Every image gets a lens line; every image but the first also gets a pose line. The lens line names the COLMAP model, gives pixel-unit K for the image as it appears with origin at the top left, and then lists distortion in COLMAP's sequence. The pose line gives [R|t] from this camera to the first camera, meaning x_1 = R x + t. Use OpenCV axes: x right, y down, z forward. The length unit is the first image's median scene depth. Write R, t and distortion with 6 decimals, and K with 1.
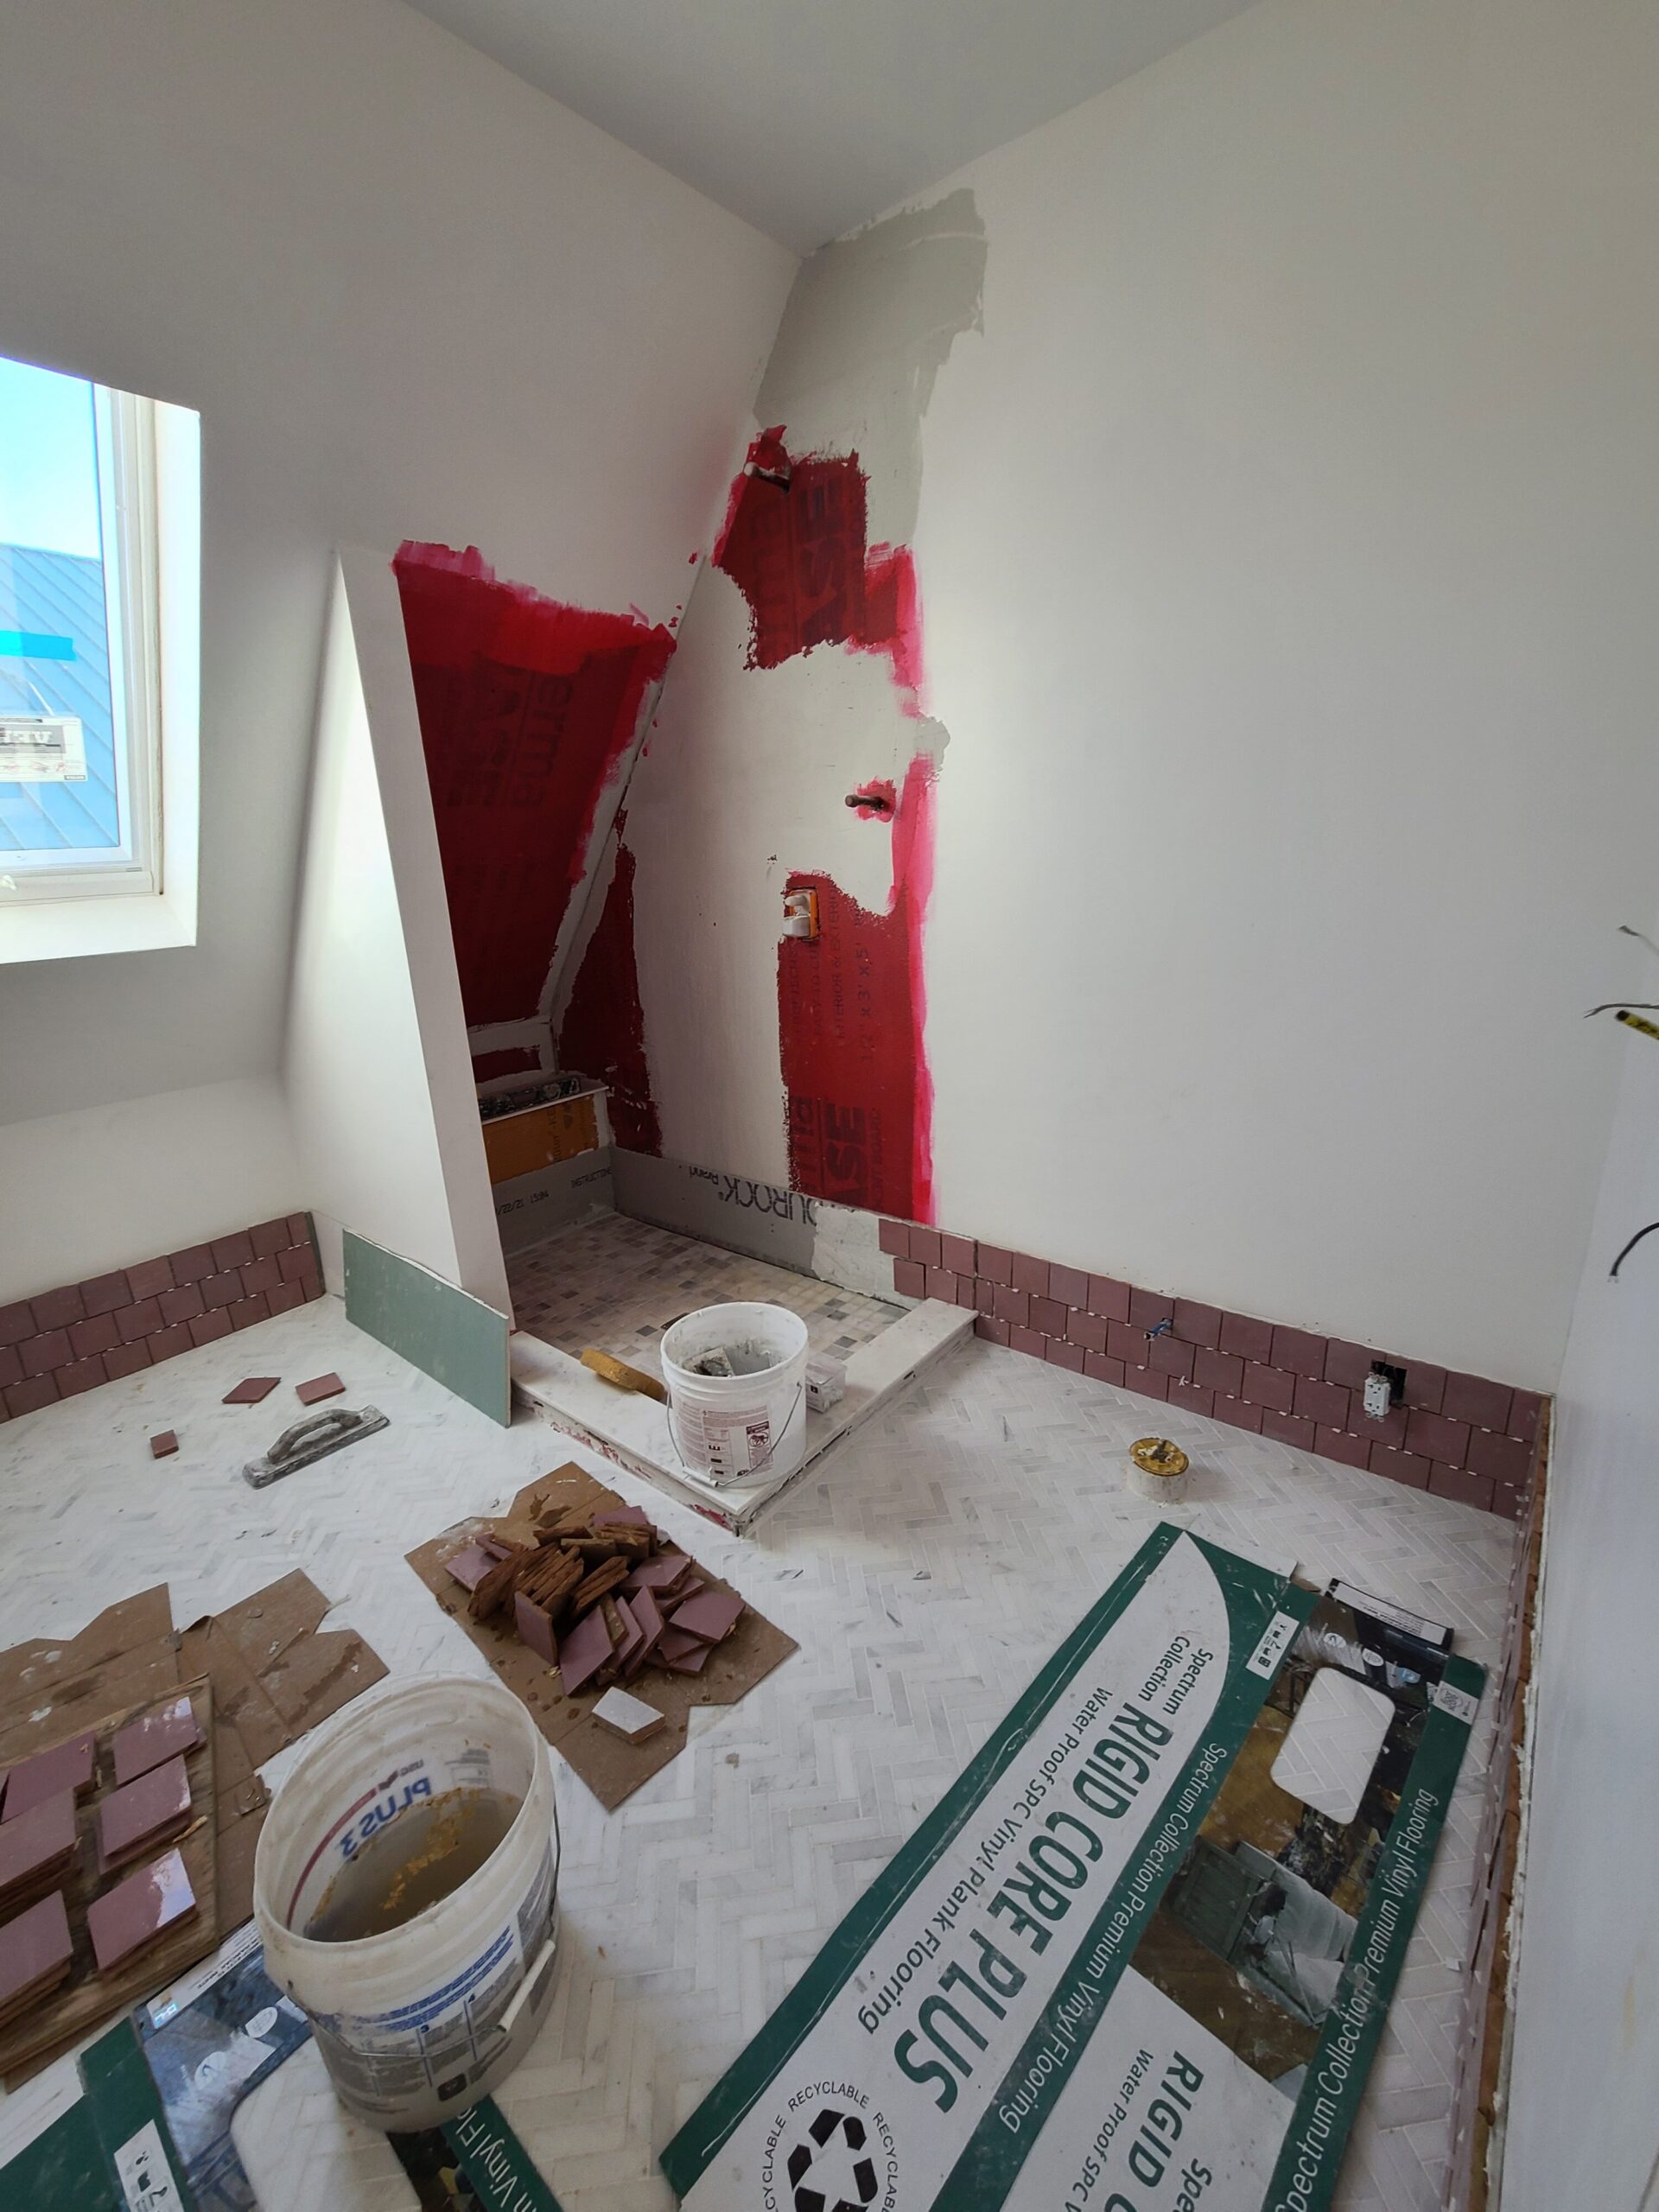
lens RADIAL K [[905.4, 0, 819.6], [0, 905.4, 1111.6], [0, 0, 1]] dist [-0.003731, 0.000944]
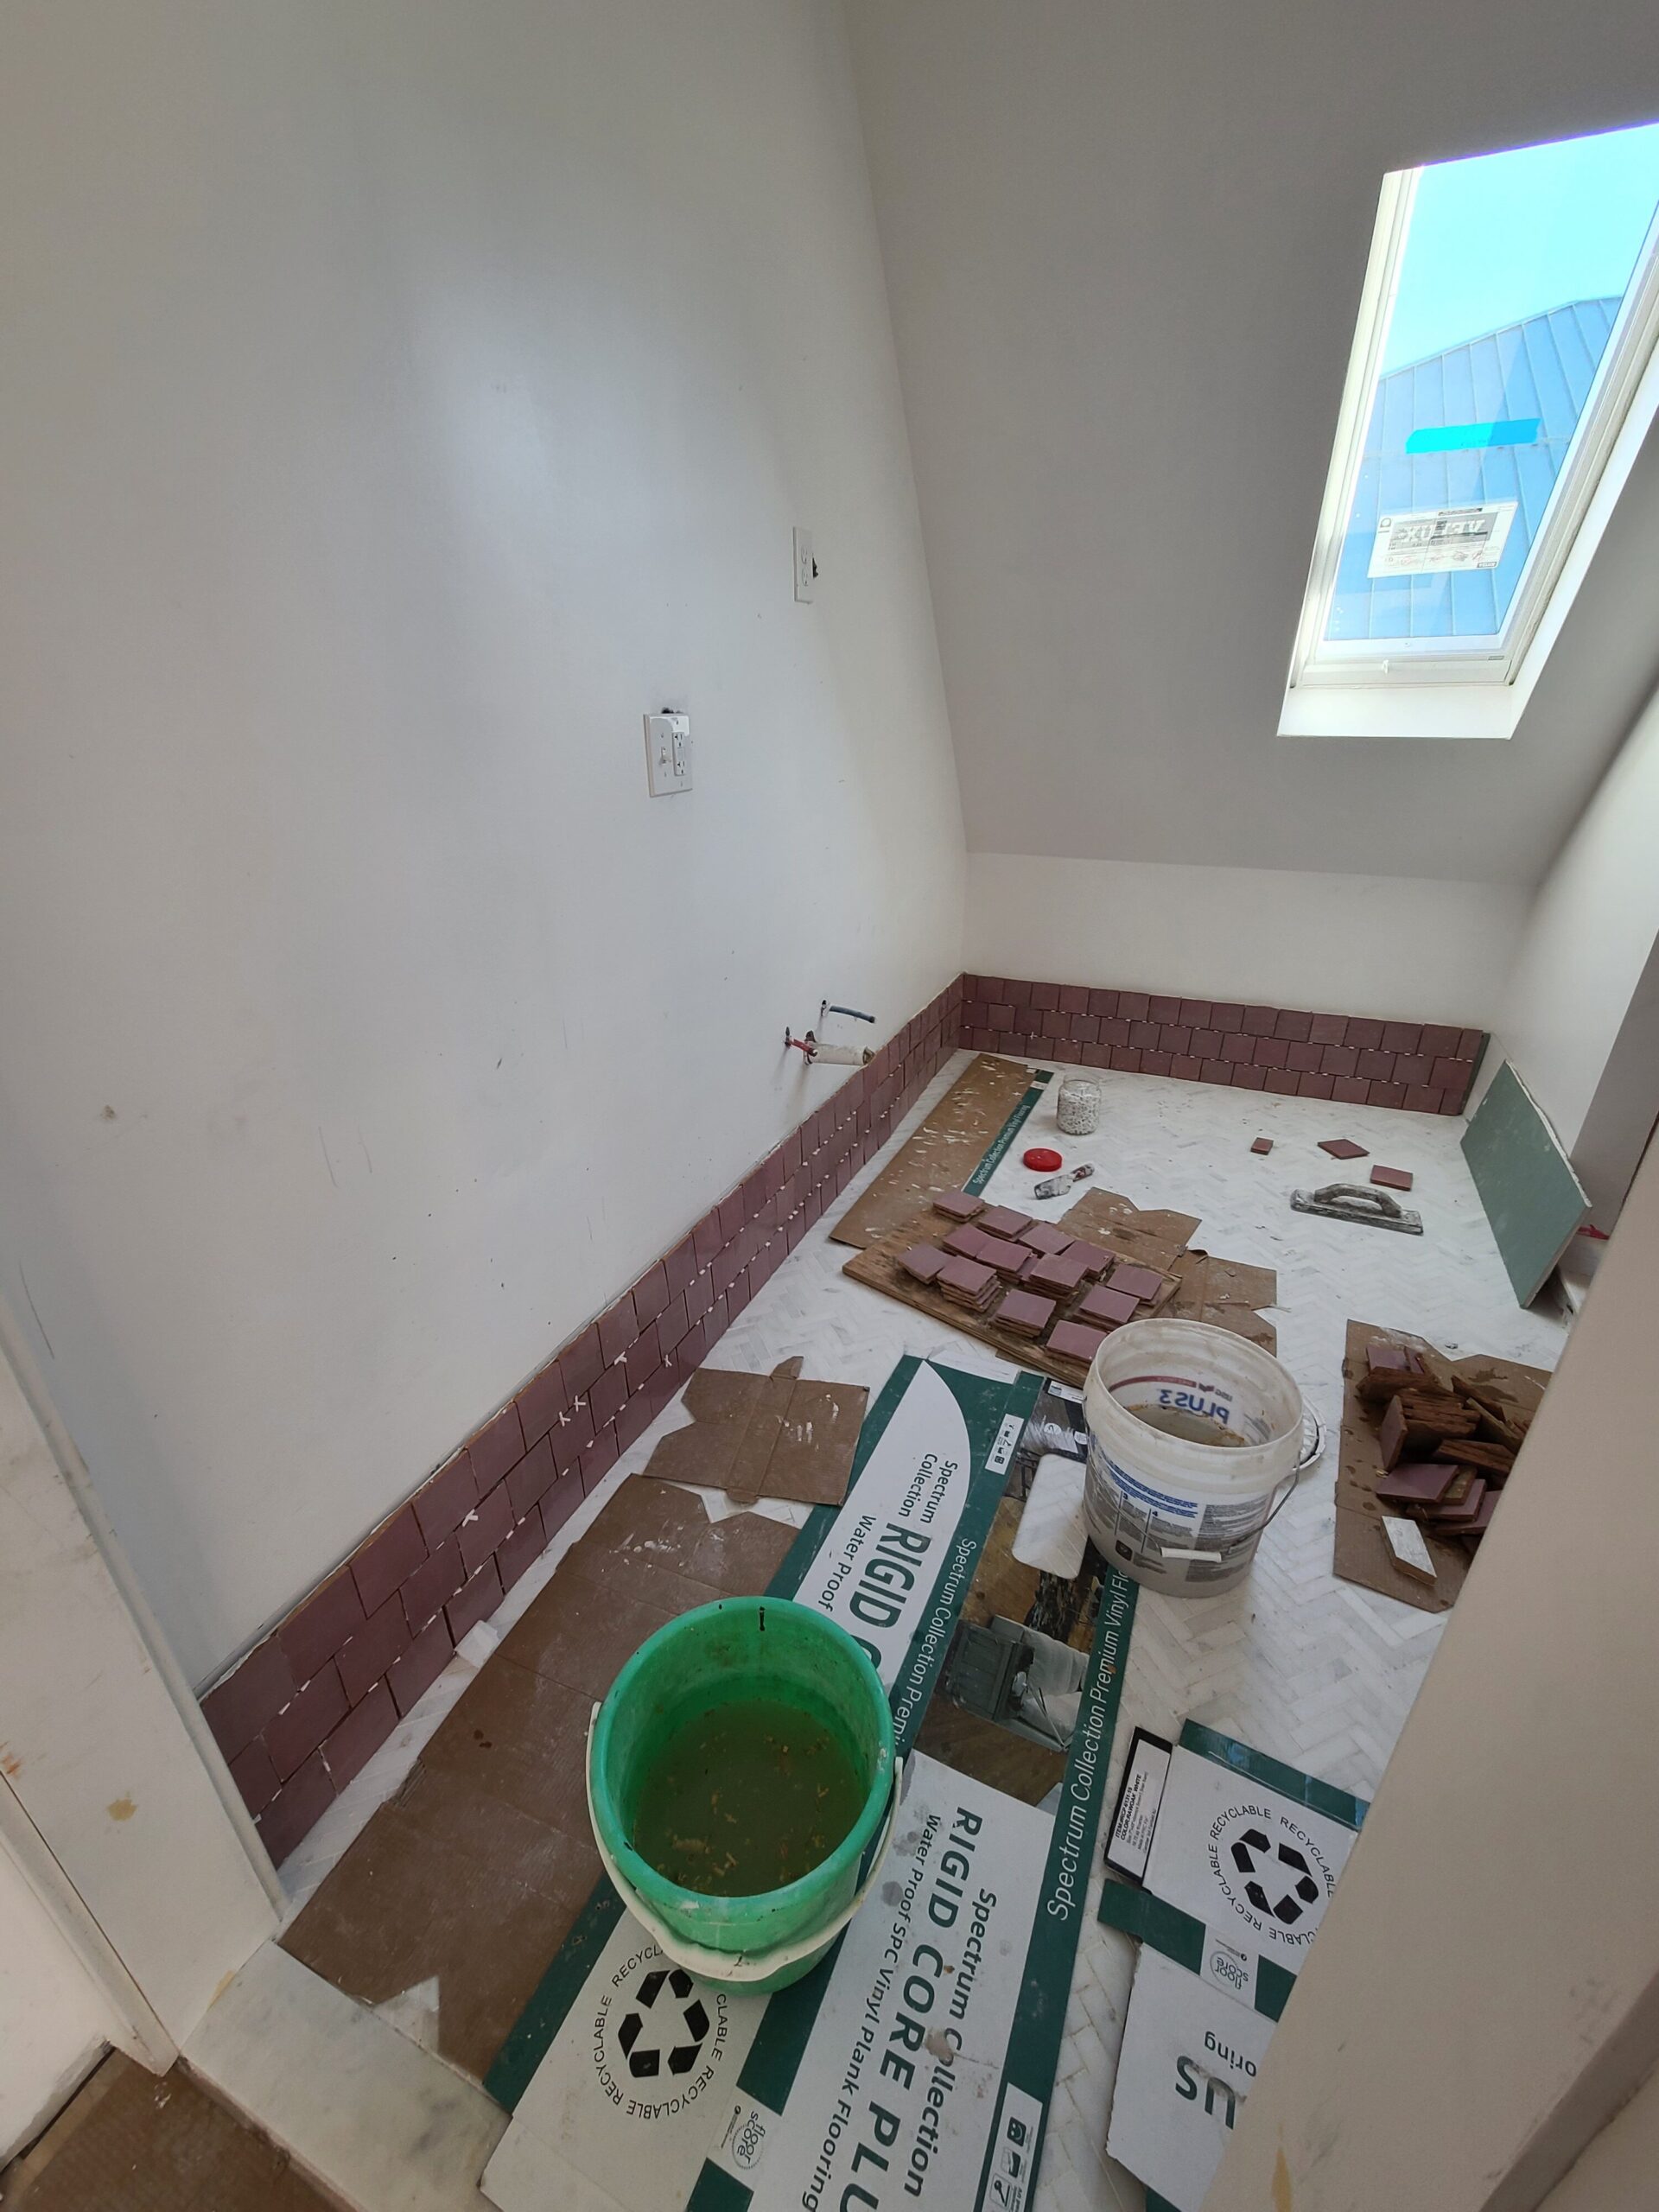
lens RADIAL K [[905.4, 0, 819.6], [0, 905.4, 1111.6], [0, 0, 1]] dist [-0.003731, 0.000944]
pose [[0.263927, 0.445390, -0.855553, 0.198798], [-0.273627, 0.885136, 0.376380, 0.021715], [0.924917, 0.134766, 0.355482, -0.032921]]
